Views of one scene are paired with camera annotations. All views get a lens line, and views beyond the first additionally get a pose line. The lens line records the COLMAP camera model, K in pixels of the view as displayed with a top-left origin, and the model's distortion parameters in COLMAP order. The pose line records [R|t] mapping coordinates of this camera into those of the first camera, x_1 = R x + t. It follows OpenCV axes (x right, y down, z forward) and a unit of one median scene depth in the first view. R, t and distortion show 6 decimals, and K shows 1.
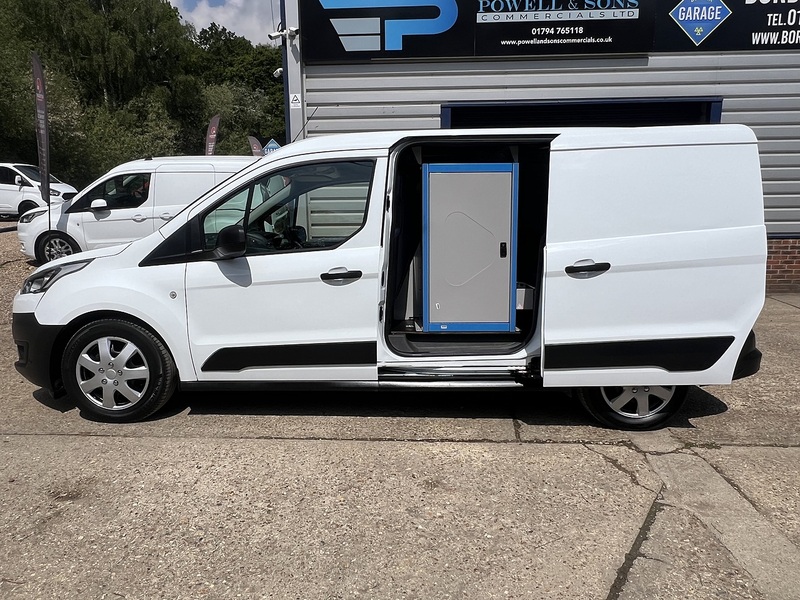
lens RADIAL K [[583.1, 0, 392.0], [0, 583.1, 306.4], [0, 0, 1]] dist [-0.002580, 0.001971]
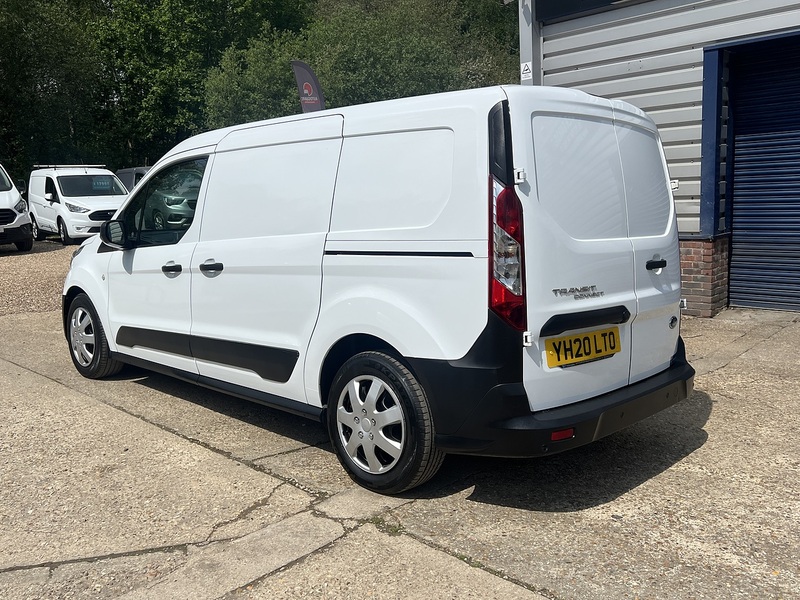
lens RADIAL K [[710.2, 0, 407.0], [0, 710.2, 295.4], [0, 0, 1]] dist [0.063330, -0.085530]
pose [[0.737132, 0.078624, -0.671159, 1.064724], [-0.094174, 0.995468, 0.013185, -0.059948], [0.669154, 0.053487, 0.741196, 0.318722]]
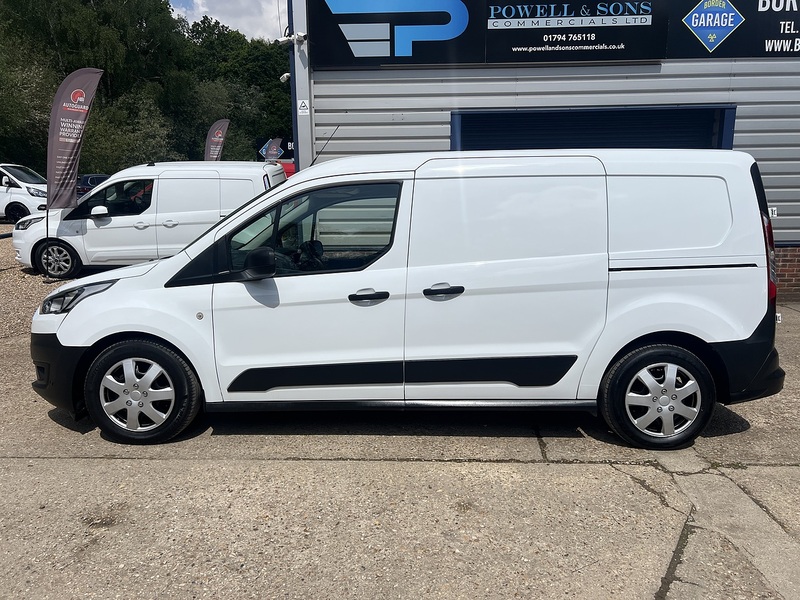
lens RADIAL K [[601.6, 0, 400.0], [0, 601.6, 300.0], [0, 0, 1]] dist [0.045029, -0.047188]
pose [[0.999873, -0.001353, 0.015850, -0.047914], [0.001588, 0.999889, -0.014822, -0.030452], [-0.015828, 0.014845, 0.999765, -0.042116]]
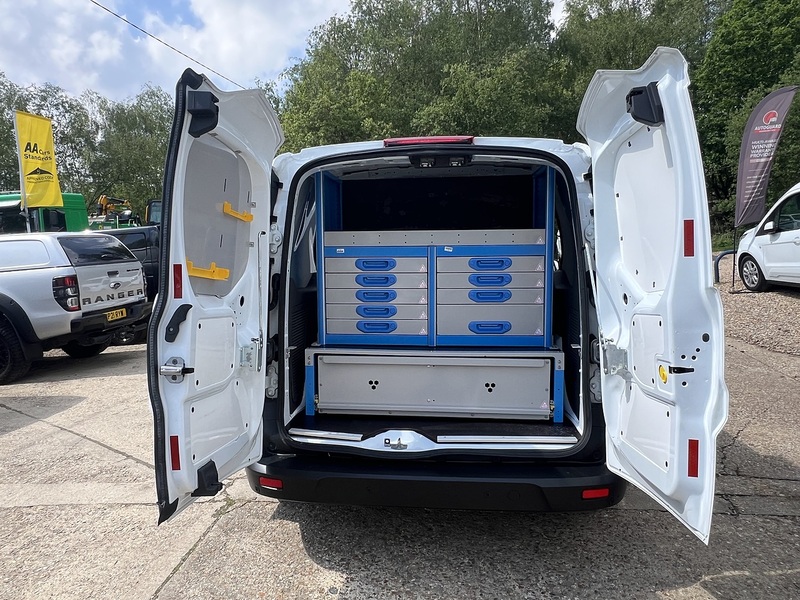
lens RADIAL K [[560.3, 0, 391.6], [0, 560.3, 300.9], [0, 0, 1]] dist [-0.005819, -0.007967]
pose [[-0.096397, 0.102496, -0.990052, 1.283974], [-0.121874, 0.985984, 0.113941, -0.212900], [0.987853, 0.131645, -0.082554, 1.219099]]
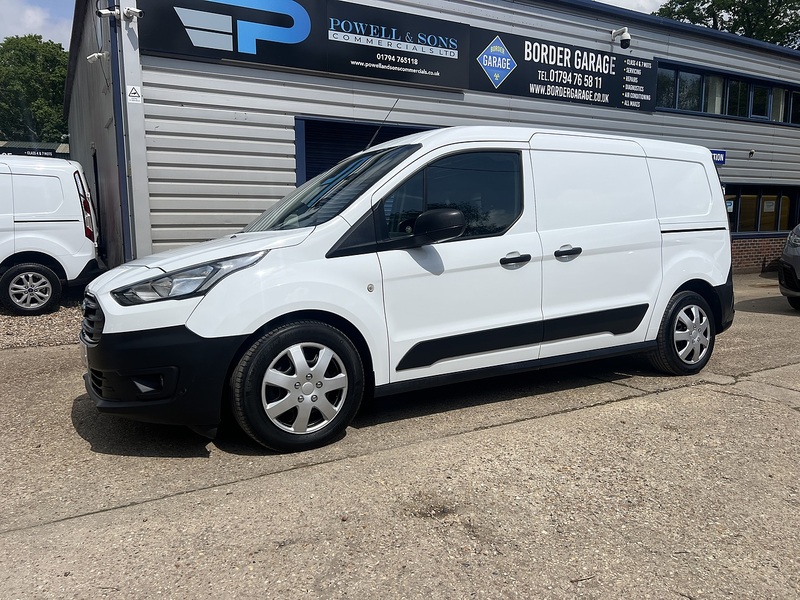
lens RADIAL K [[601.6, 0, 400.0], [0, 601.6, 300.0], [0, 0, 1]] dist [0.045029, -0.047188]
pose [[0.842937, -0.064762, 0.534101, -0.813032], [0.101003, 0.994127, -0.038864, 0.038389], [-0.528447, 0.086706, 0.844527, 0.204706]]
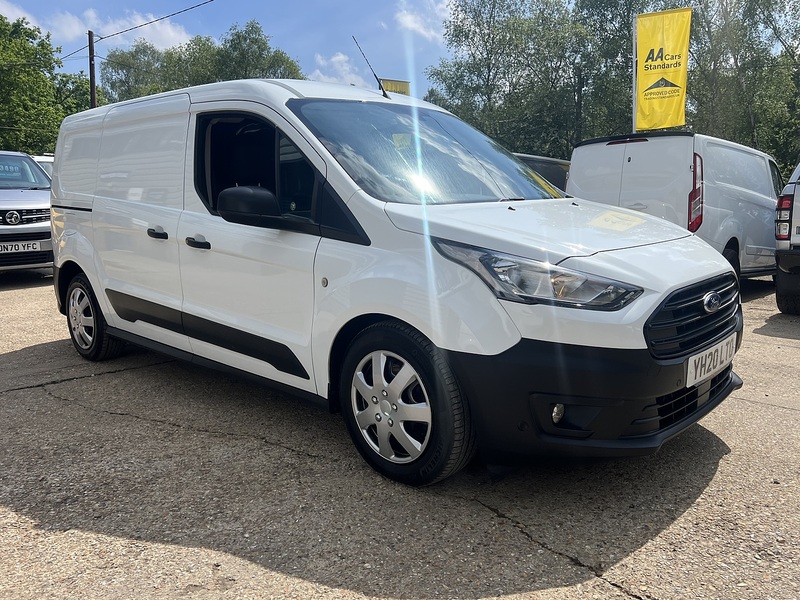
lens RADIAL K [[633.9, 0, 397.0], [0, 633.9, 301.9], [0, 0, 1]] dist [0.039303, -0.048375]
pose [[-0.737063, -0.104323, 0.667723, -0.938261], [0.108417, 0.956965, 0.269190, -0.259740], [-0.667071, 0.270803, -0.694033, 1.958775]]
